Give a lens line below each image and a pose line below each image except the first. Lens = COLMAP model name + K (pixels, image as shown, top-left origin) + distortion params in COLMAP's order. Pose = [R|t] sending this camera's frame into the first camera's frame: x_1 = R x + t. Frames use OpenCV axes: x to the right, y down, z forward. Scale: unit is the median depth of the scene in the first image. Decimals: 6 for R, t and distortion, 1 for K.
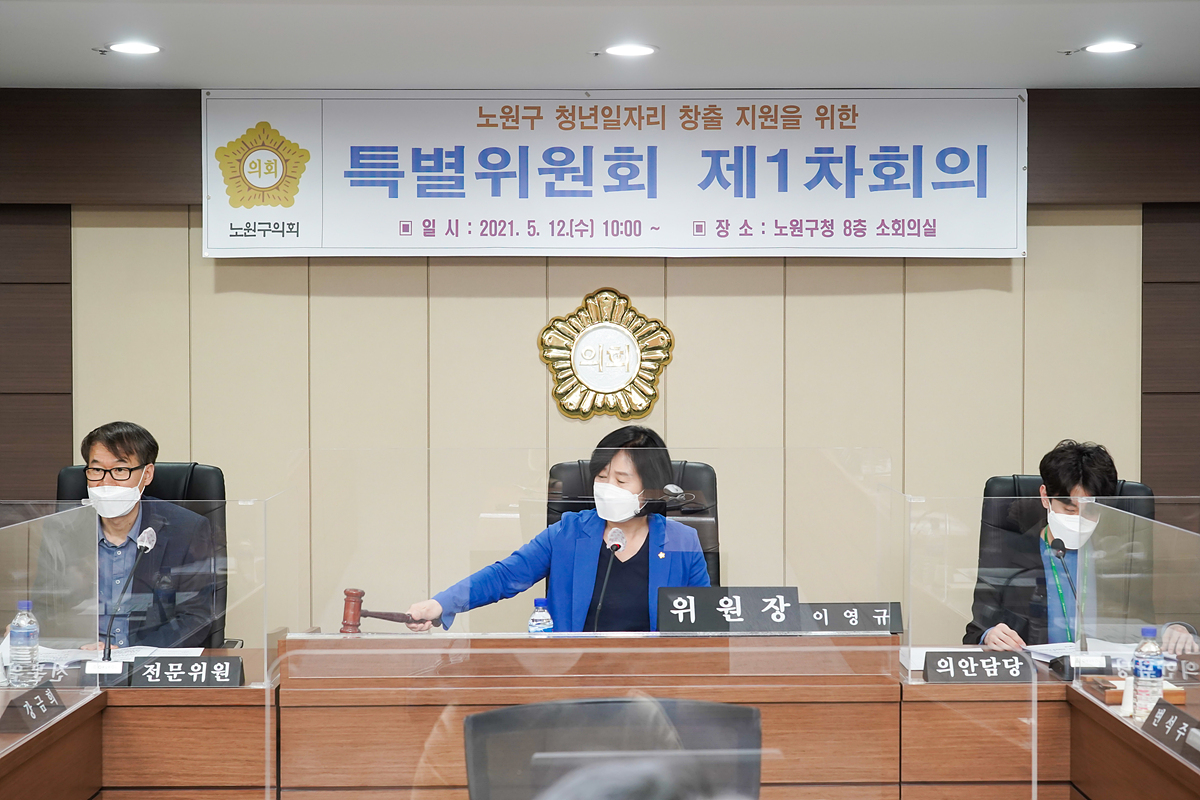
lens RADIAL K [[1746.5, 0, 600.2], [0, 1746.5, 397.1], [0, 0, 1]] dist [0.051083, 0.000000]
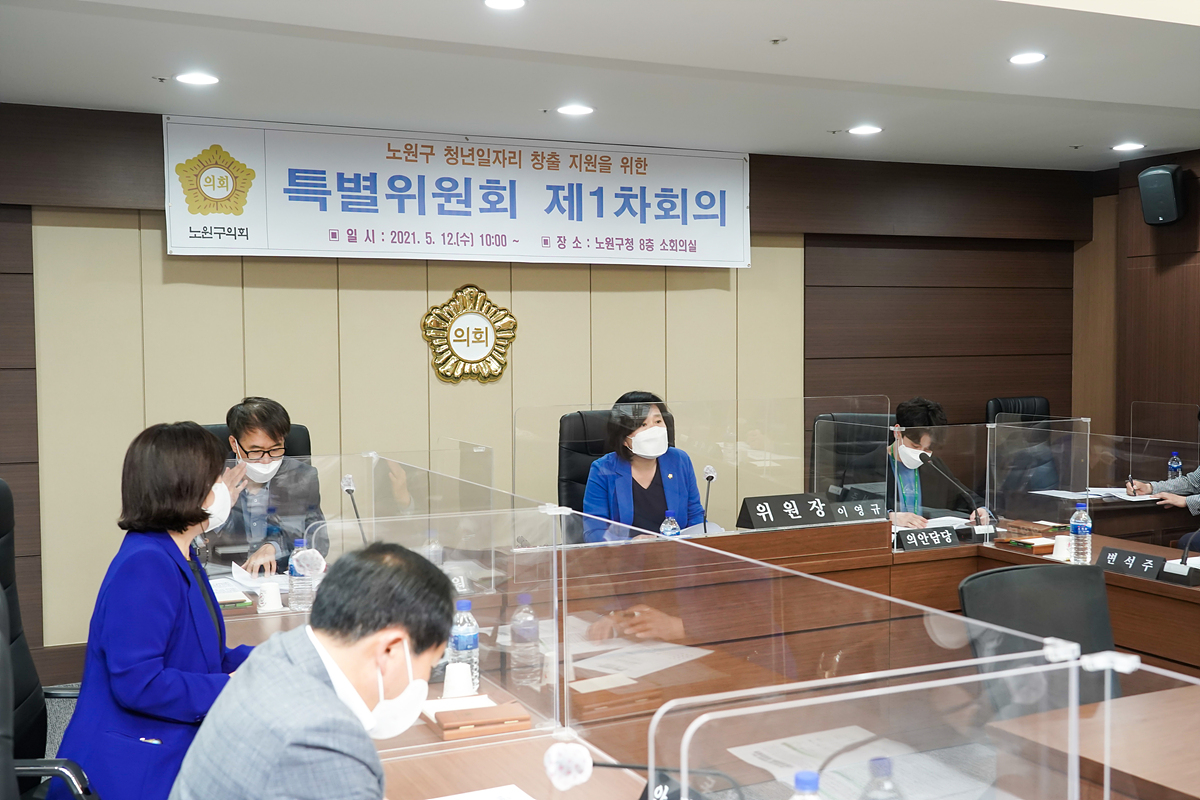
lens RADIAL K [[1269.5, 0, 601.1], [0, 1269.5, 404.0], [0, 0, 1]] dist [0.046875, 0.000000]
pose [[0.912218, -0.024917, 0.408946, -0.315386], [0.012155, 0.999355, 0.033777, -0.002501], [-0.409524, -0.025841, 0.911933, 0.068124]]
